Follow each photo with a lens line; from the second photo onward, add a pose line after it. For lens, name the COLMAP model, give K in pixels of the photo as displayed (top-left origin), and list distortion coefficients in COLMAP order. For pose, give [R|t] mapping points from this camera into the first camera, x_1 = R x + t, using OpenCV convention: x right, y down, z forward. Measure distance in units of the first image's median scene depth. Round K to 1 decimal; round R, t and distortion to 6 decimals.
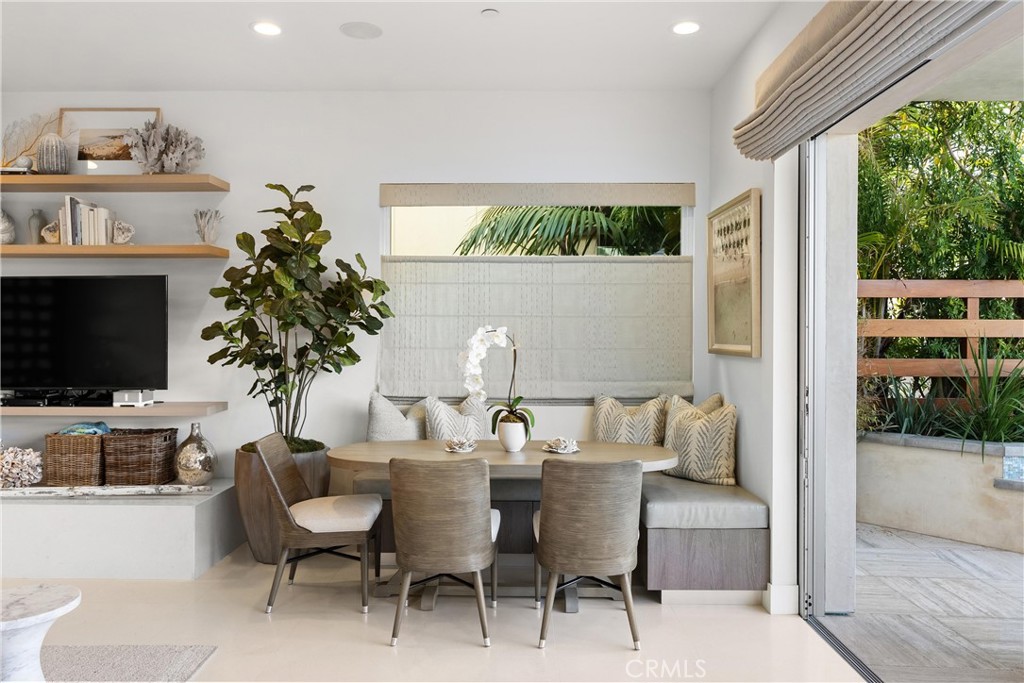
lens RADIAL K [[753.5, 0, 508.3], [0, 753.5, 336.4], [0, 0, 1]] dist [0.013440, -0.007294]
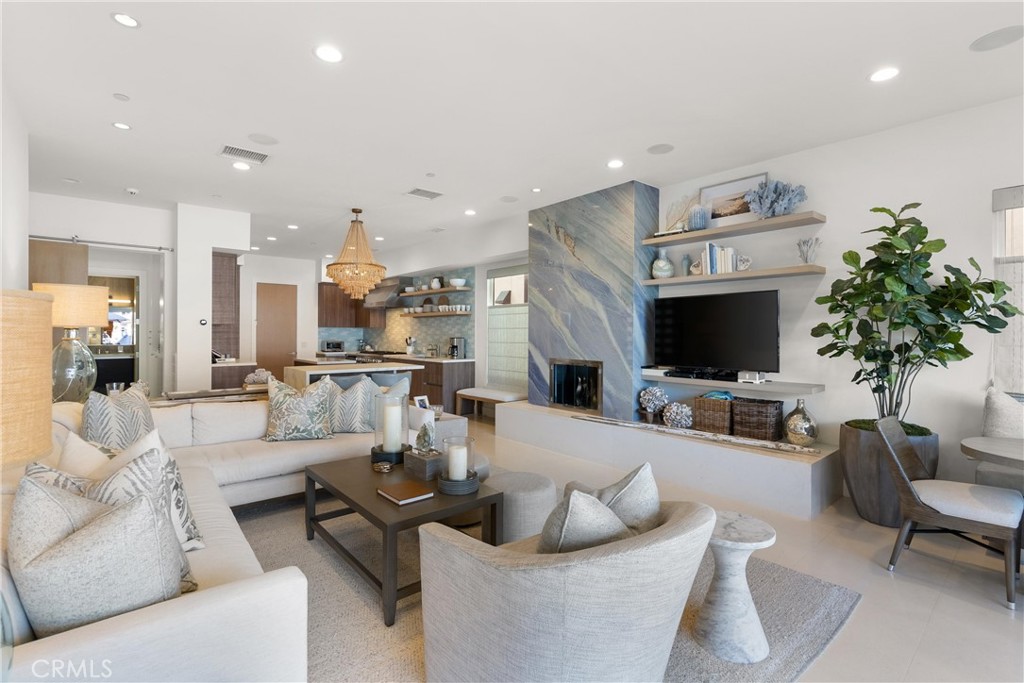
lens RADIAL K [[470.9, 0, 510.9], [0, 470.9, 331.1], [0, 0, 1]] dist [-0.002942, 0.001598]
pose [[0.669863, -0.002317, -0.742481, -0.141455], [-0.001150, 0.999991, -0.004158, -0.001370], [0.742484, 0.003639, 0.669854, 0.063027]]
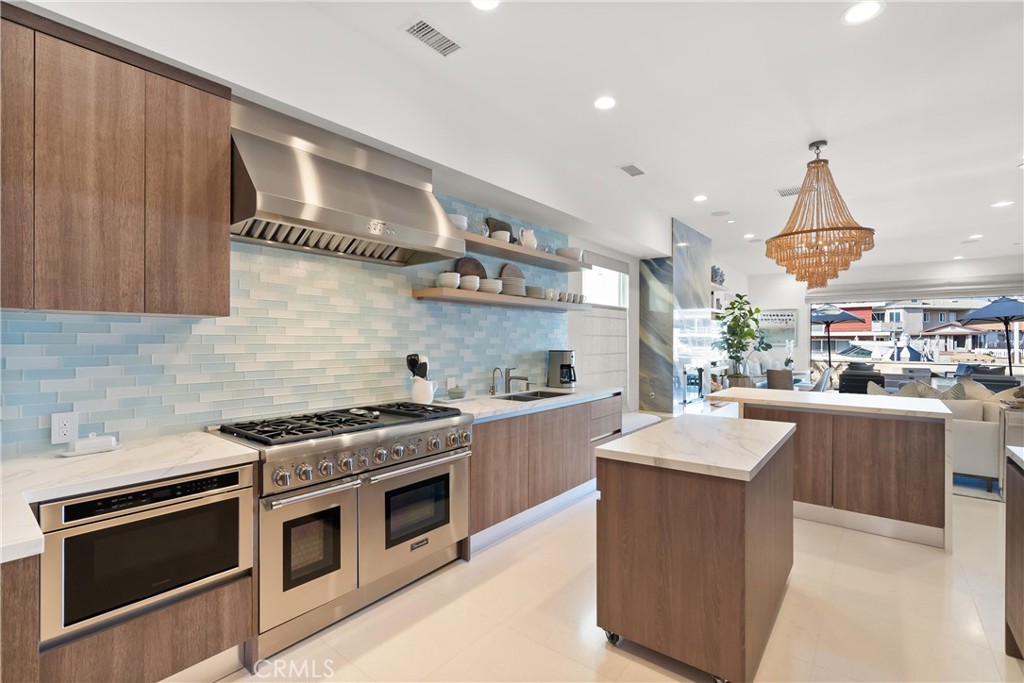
lens RADIAL K [[470.9, 0, 508.2], [0, 470.9, 339.3], [0, 0, 1]] dist [-0.002942, 0.001598]
pose [[0.608525, 0.003075, 0.793529, -2.340709], [-0.000660, 0.999994, -0.003369, -0.004135], [-0.793535, 0.001527, 0.608523, 0.554993]]
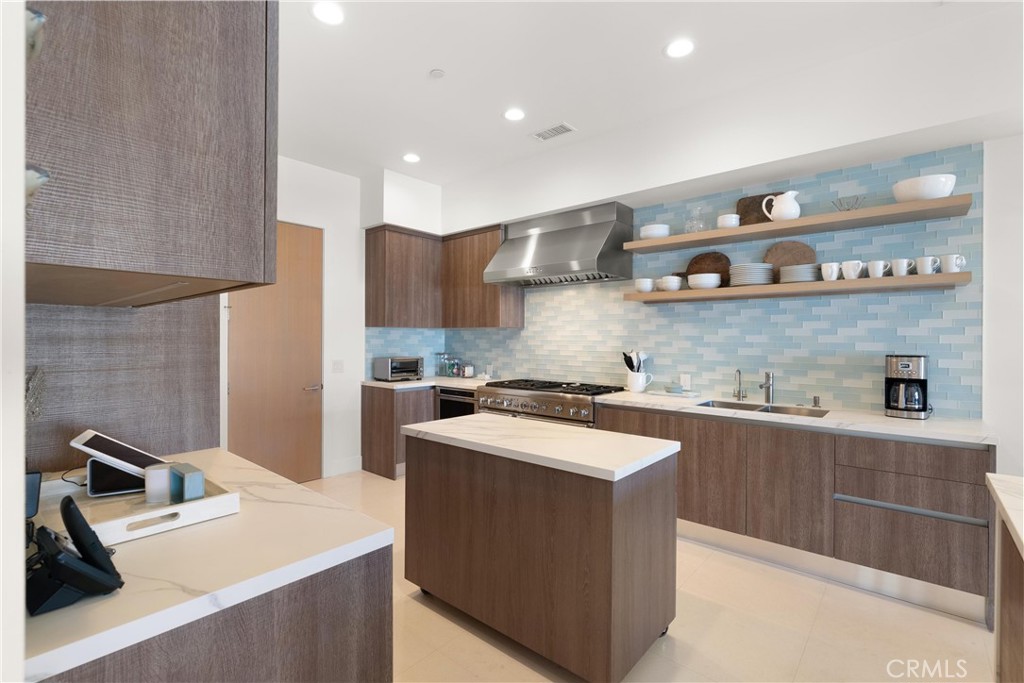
lens RADIAL K [[470.9, 0, 515.5], [0, 470.9, 339.2], [0, 0, 1]] dist [-0.002942, 0.001598]
pose [[0.774087, 0.003787, -0.633068, -1.524942], [-0.001553, 0.999990, 0.004083, -0.006173], [0.633077, -0.002177, 0.774086, 0.301405]]
